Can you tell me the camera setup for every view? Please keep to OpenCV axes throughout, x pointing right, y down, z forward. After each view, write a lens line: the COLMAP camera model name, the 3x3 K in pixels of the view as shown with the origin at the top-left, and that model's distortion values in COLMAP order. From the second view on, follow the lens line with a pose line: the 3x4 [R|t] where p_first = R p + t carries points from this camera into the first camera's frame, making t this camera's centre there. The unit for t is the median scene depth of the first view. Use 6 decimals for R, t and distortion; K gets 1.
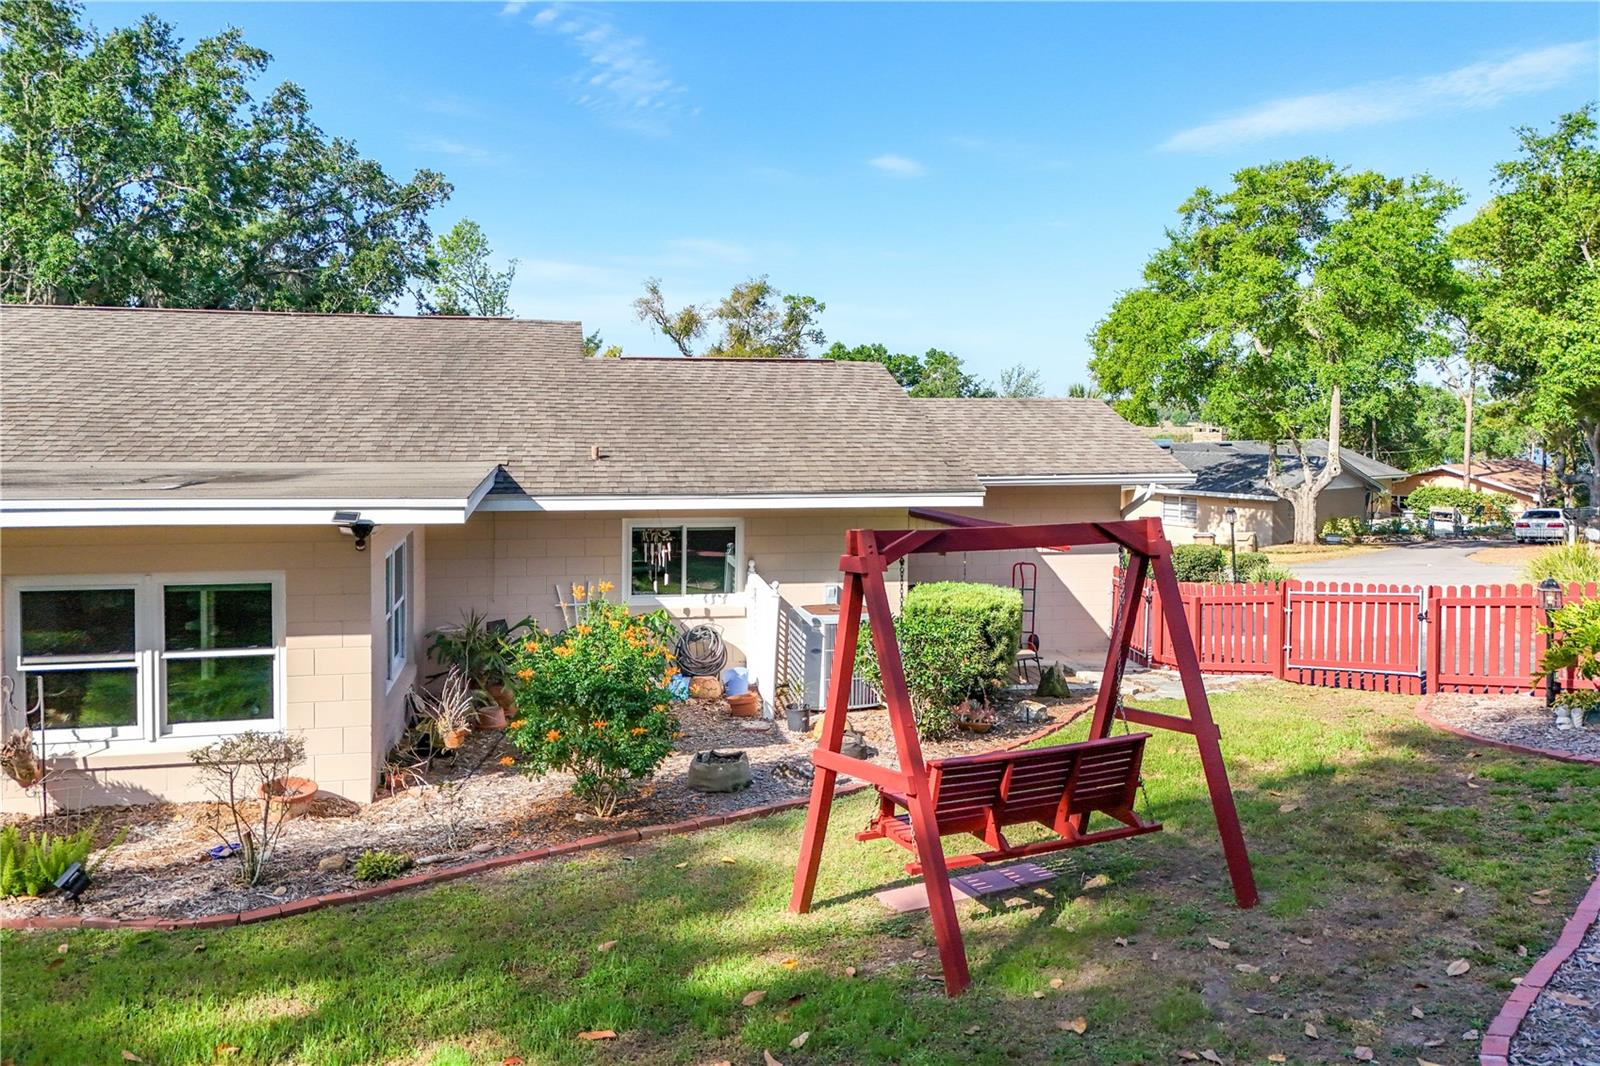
lens RADIAL K [[1096.1, 0, 806.7], [0, 1096.1, 529.0], [0, 0, 1]] dist [0.024307, -0.012067]
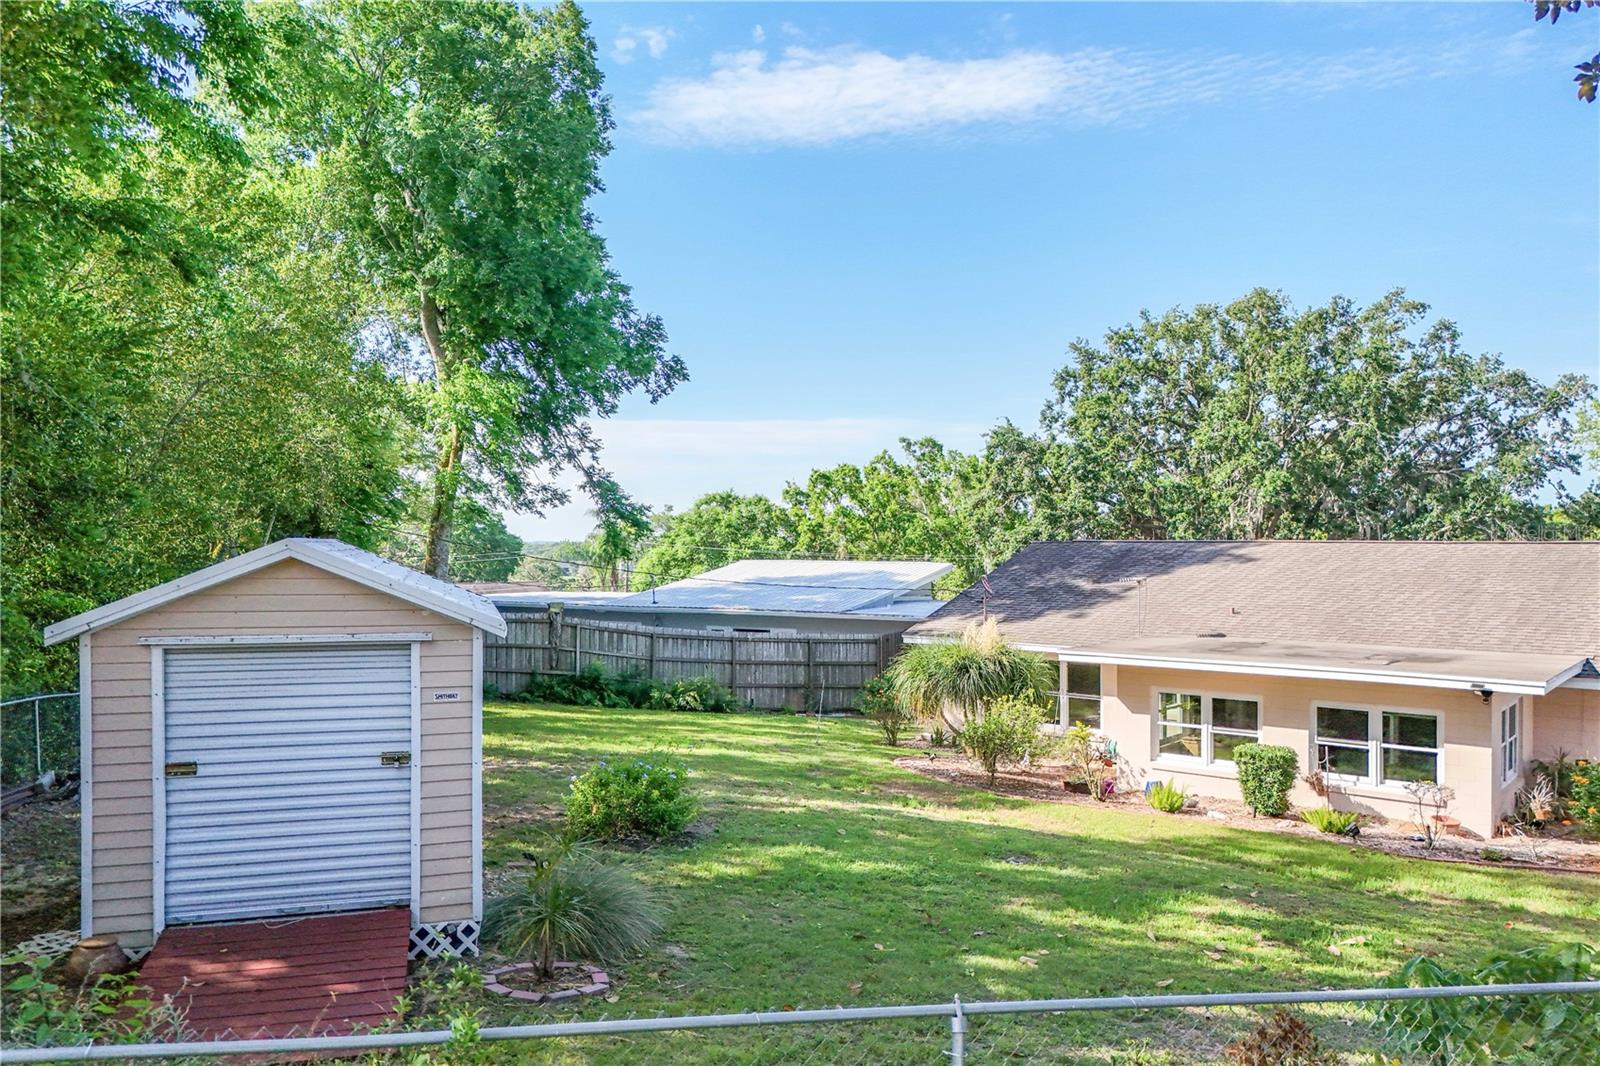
lens RADIAL K [[1096.1, 0, 803.6], [0, 1096.1, 532.9], [0, 0, 1]] dist [0.024307, -0.012067]
pose [[0.580181, -0.031129, -0.813892, 0.322328], [-0.075129, 0.992964, -0.091534, -0.007242], [0.811015, 0.114253, 0.573760, -0.739998]]
